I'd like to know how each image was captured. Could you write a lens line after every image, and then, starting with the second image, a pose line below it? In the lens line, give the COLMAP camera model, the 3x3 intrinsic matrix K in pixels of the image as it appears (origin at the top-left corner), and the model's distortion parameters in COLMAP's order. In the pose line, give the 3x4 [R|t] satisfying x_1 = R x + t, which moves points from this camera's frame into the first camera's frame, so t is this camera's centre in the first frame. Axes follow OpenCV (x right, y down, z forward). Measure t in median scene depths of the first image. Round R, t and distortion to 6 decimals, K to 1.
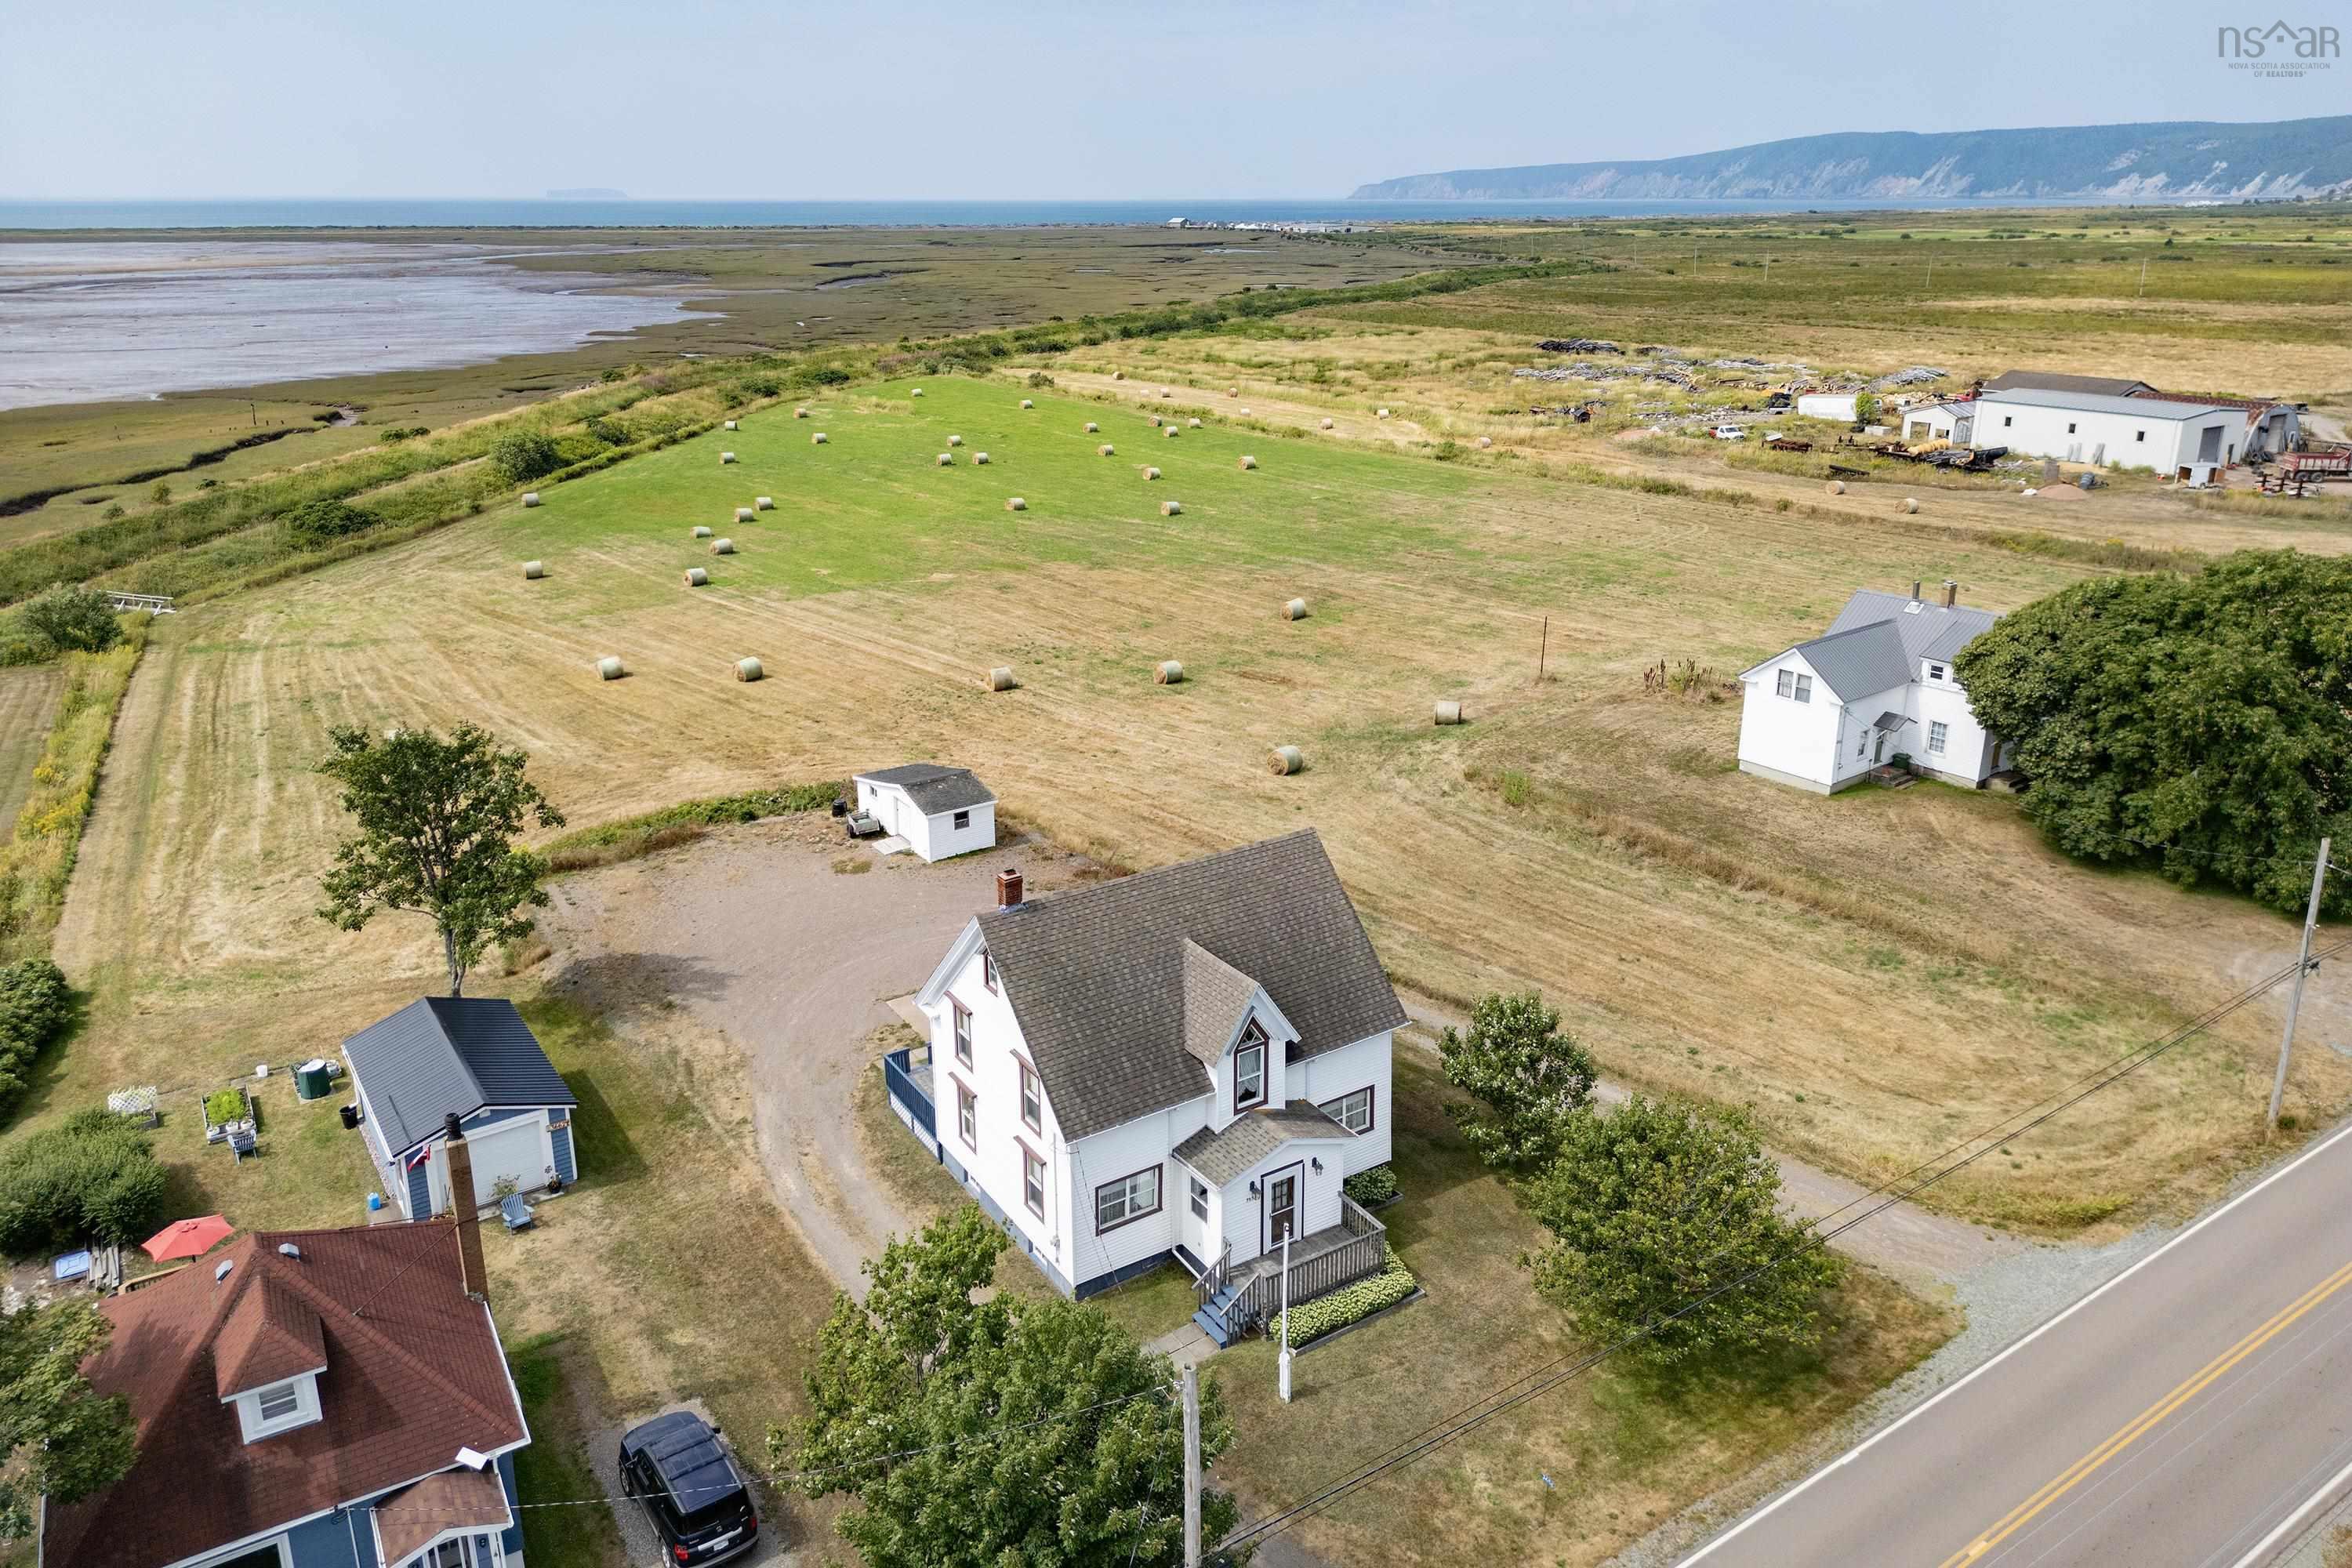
lens RADIAL K [[1649.5, 0, 1172.6], [0, 1649.5, 705.4], [0, 0, 1]] dist [0.114337, -0.130582]
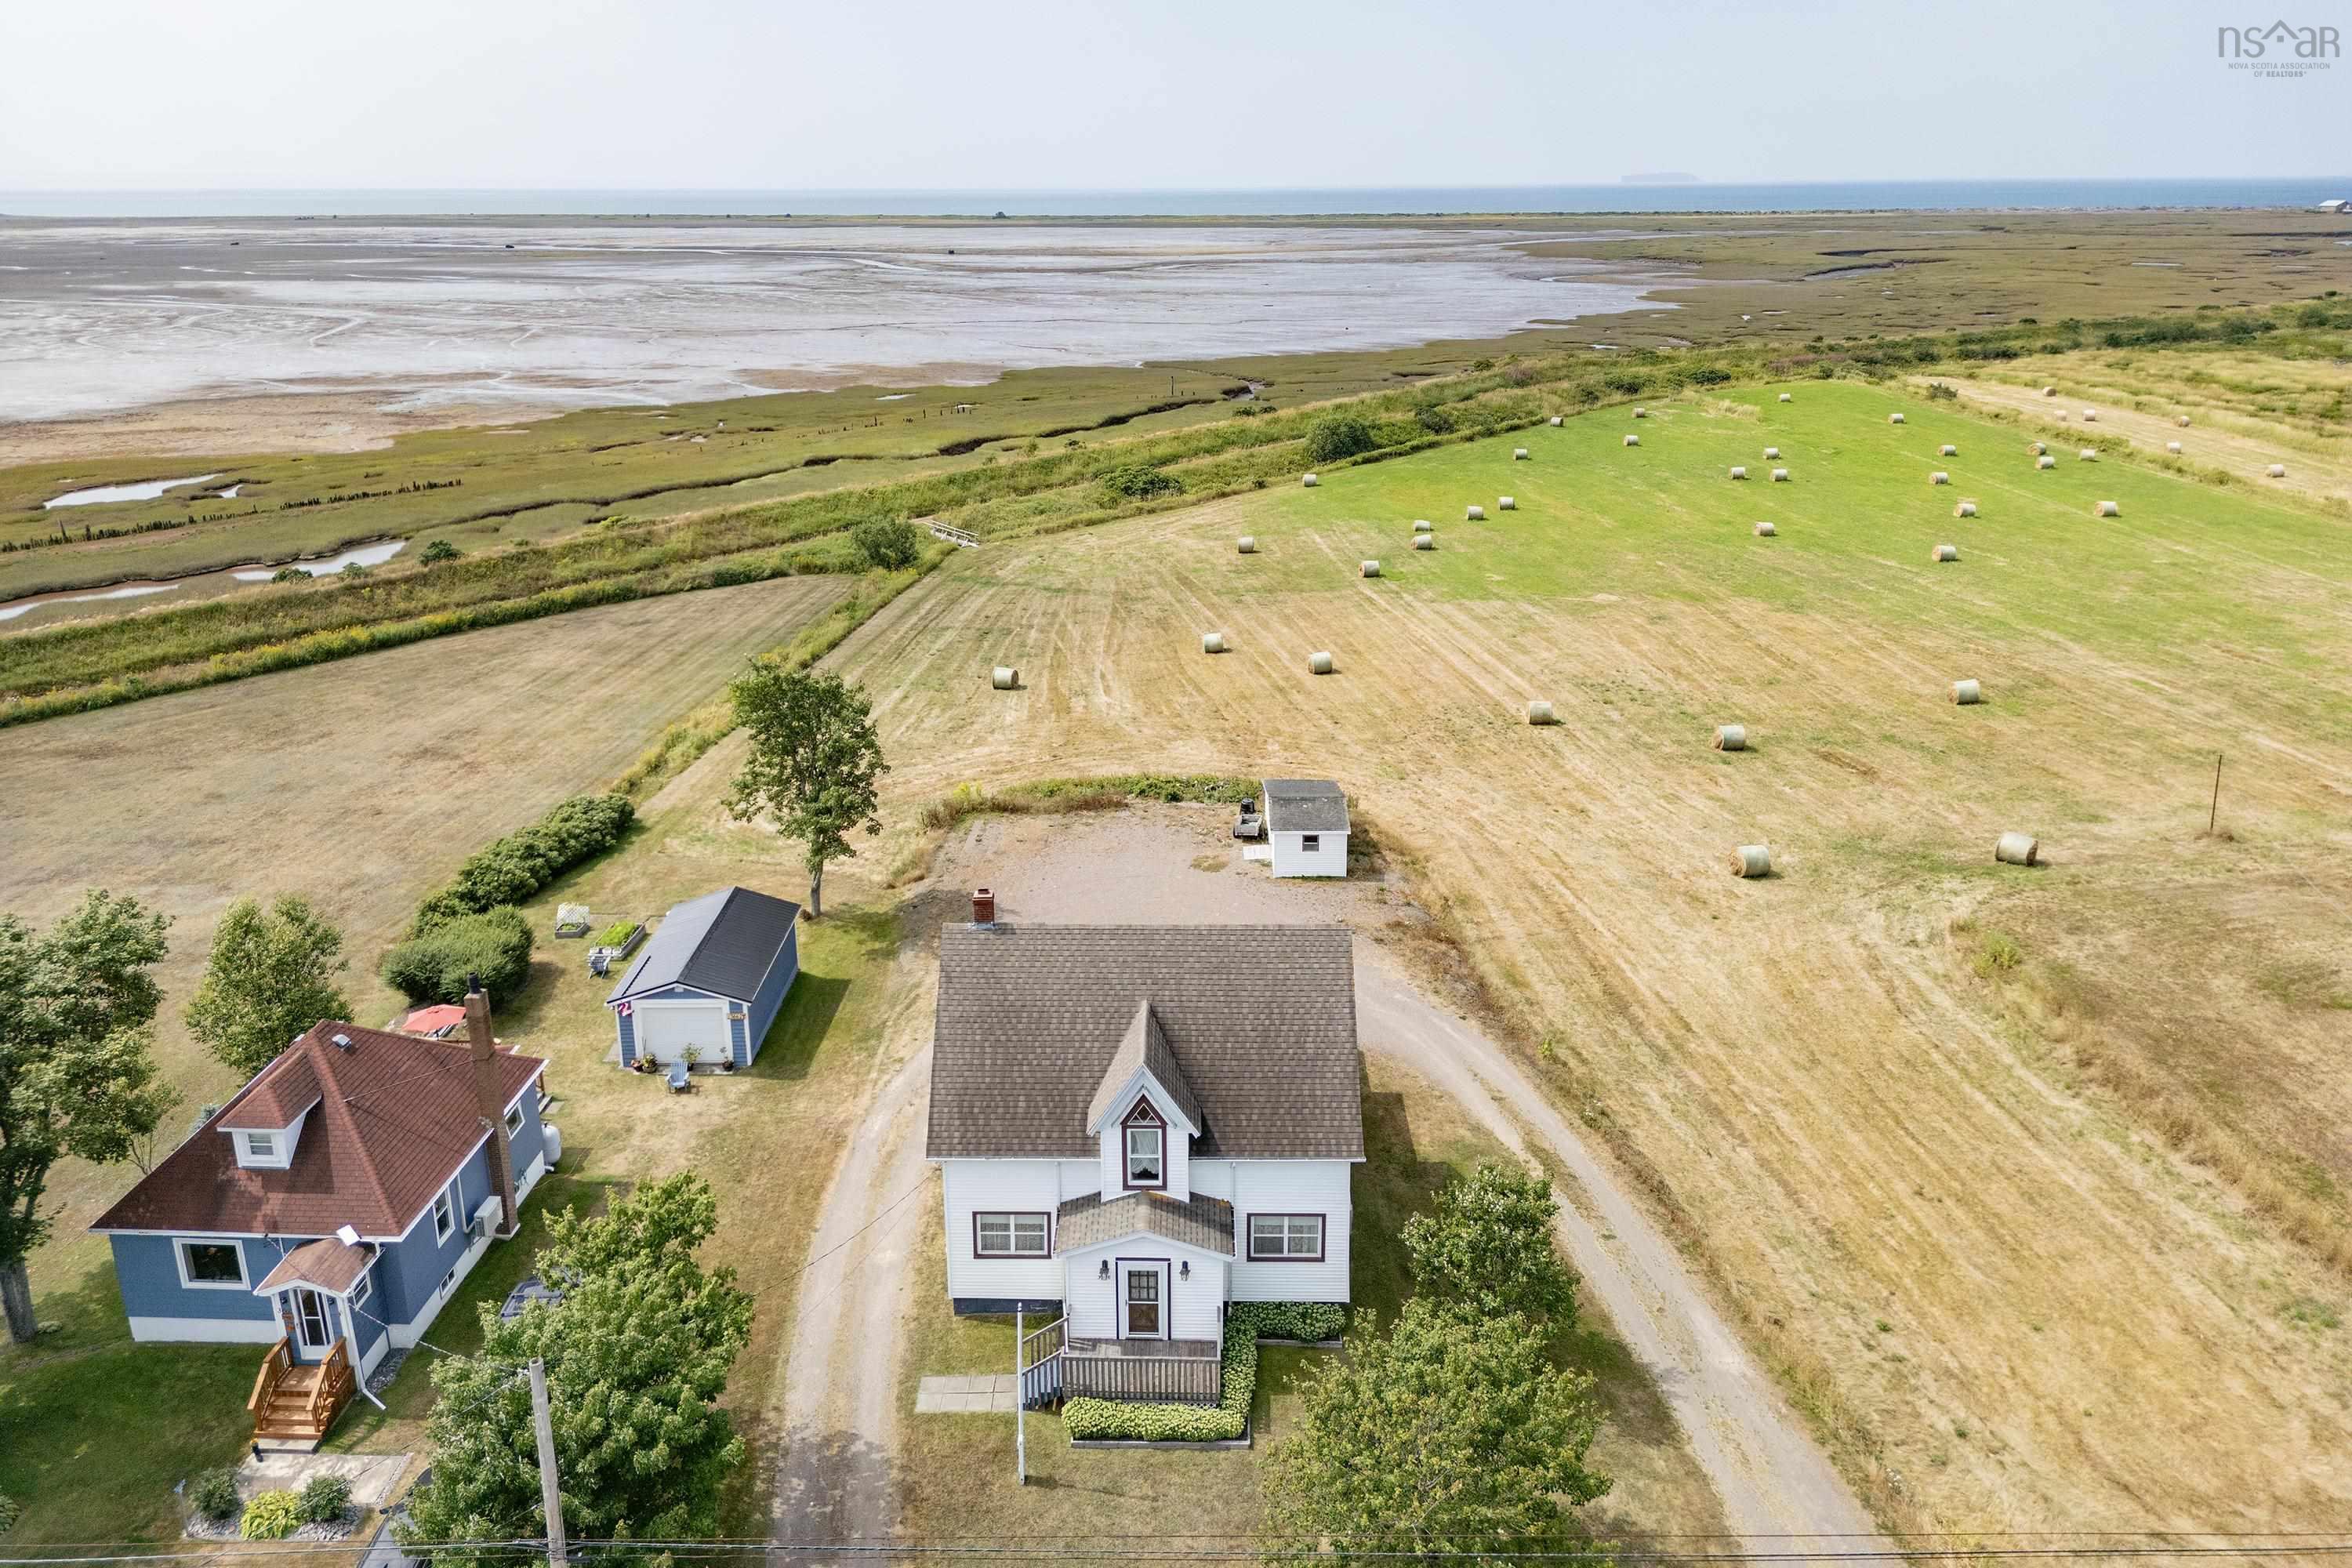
lens RADIAL K [[1649.5, 0, 1172.6], [0, 1649.5, 705.4], [0, 0, 1]] dist [0.114337, -0.130582]
pose [[0.826737, 0.168837, -0.536656, 0.319276], [-0.163924, 0.984807, 0.057301, -0.055127], [0.538178, 0.040598, 0.841853, 0.110571]]
